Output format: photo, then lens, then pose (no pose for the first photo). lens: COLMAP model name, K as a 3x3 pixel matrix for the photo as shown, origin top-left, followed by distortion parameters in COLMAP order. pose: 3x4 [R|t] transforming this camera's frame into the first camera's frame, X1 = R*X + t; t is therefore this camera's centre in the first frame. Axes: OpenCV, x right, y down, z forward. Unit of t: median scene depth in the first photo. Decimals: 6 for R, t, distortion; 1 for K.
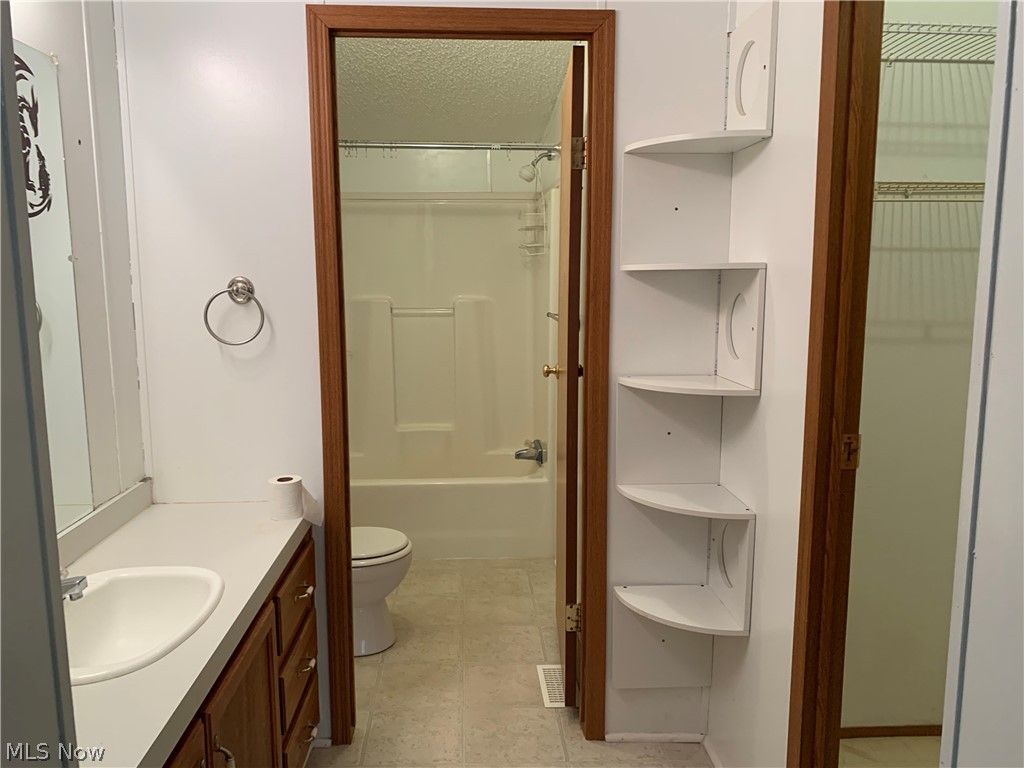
lens RADIAL K [[787.0, 0, 505.2], [0, 787.0, 376.5], [0, 0, 1]] dist [0.049119, -0.051779]
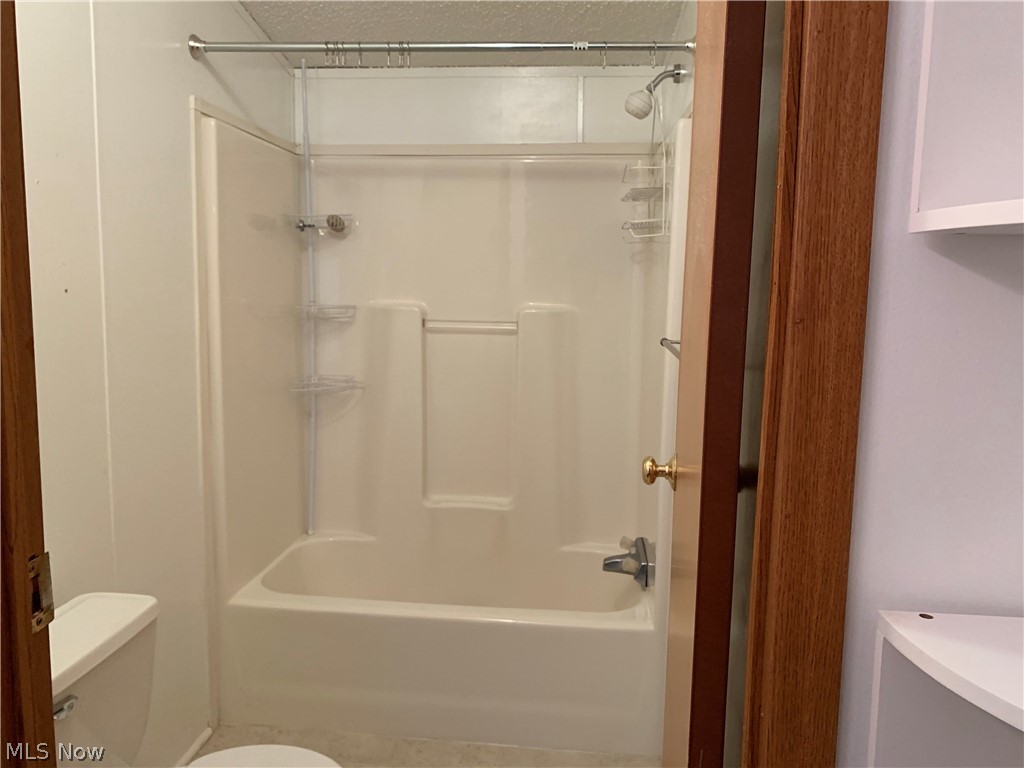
lens RADIAL K [[787.0, 0, 505.2], [0, 787.0, 376.5], [0, 0, 1]] dist [0.049119, -0.051779]
pose [[0.987451, 0.033568, -0.154316, 0.027557], [-0.034407, 0.999404, -0.002770, -0.042309], [0.154131, 0.008045, 0.988018, 0.380120]]
